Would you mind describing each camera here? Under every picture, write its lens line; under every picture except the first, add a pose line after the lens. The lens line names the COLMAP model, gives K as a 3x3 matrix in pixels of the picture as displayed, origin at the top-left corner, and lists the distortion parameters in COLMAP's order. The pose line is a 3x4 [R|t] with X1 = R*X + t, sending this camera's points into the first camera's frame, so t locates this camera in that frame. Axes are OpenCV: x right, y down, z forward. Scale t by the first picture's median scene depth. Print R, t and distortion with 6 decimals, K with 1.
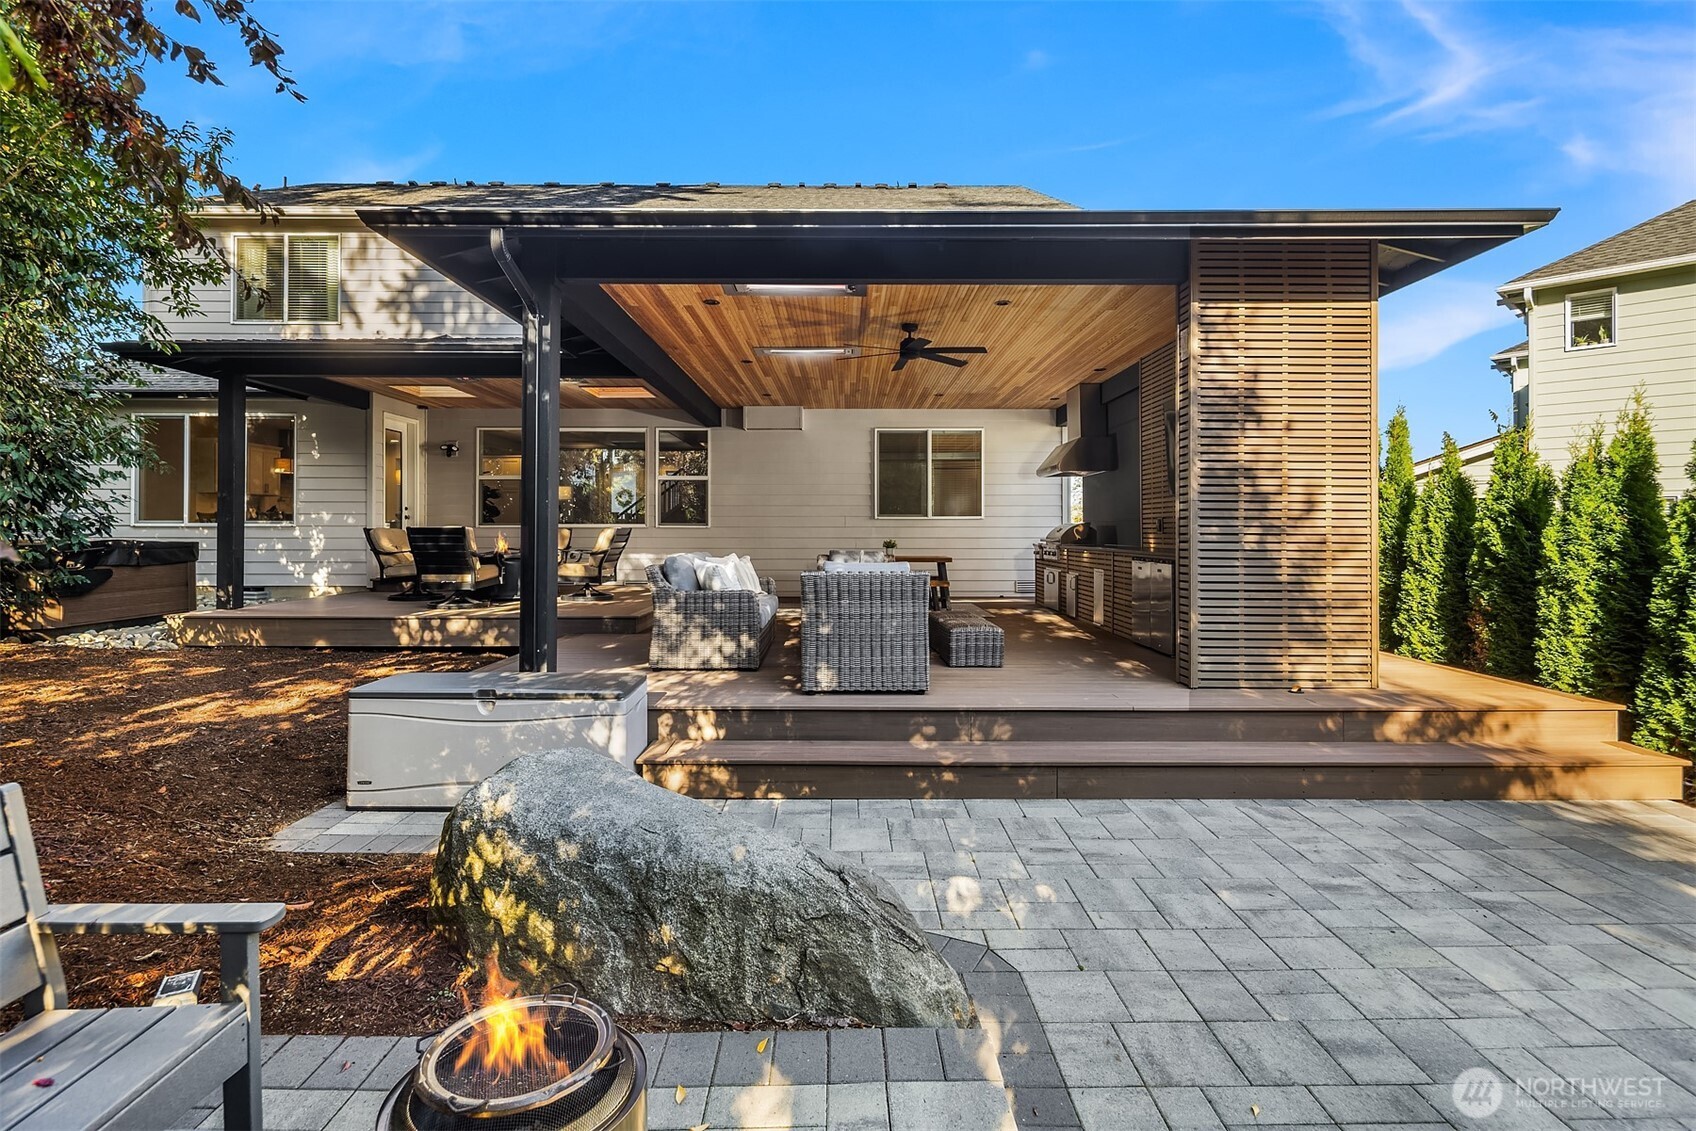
lens RADIAL K [[818.4, 0, 842.3], [0, 818.4, 521.1], [0, 0, 1]] dist [0.001999, -0.001525]
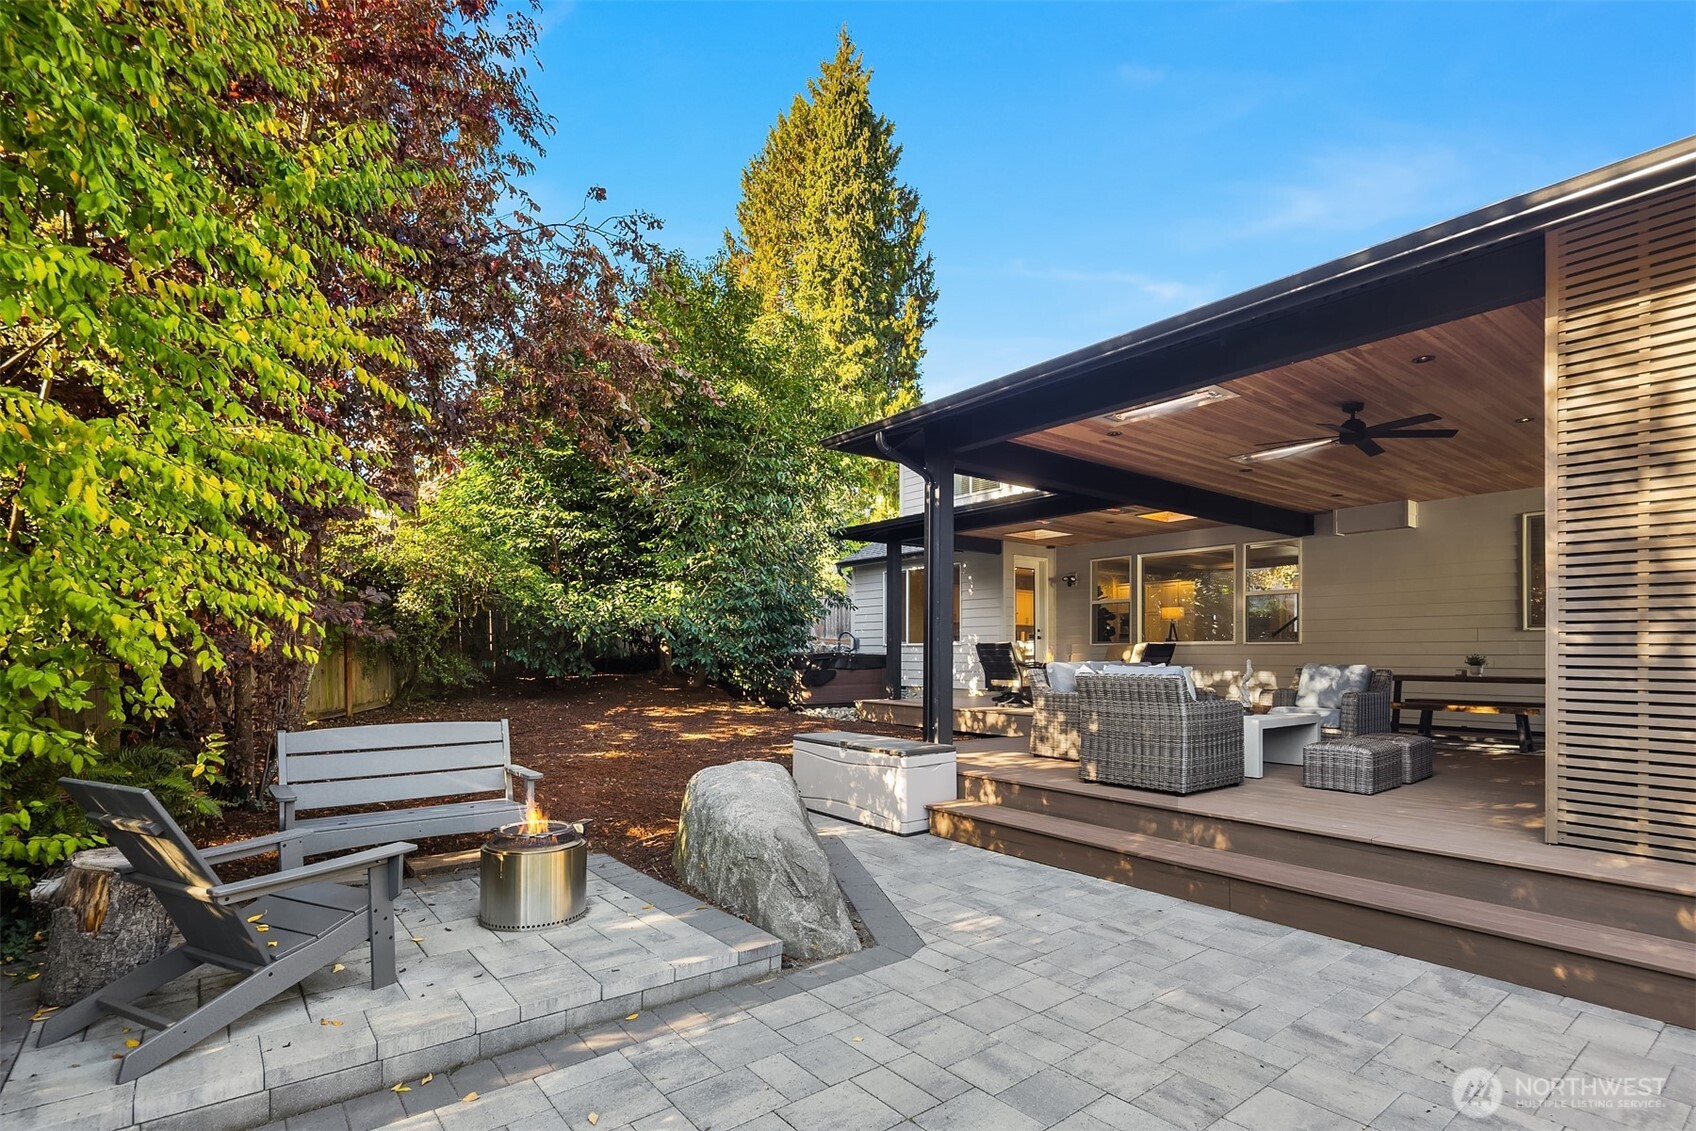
lens RADIAL K [[818.4, 0, 864.1], [0, 818.4, 648.1], [0, 0, 1]] dist [0.001999, -0.001525]
pose [[0.619769, -0.005345, -0.784766, 0.627970], [0.006530, 0.999977, -0.001654, 0.026014], [0.784757, -0.004100, 0.619789, 0.062908]]
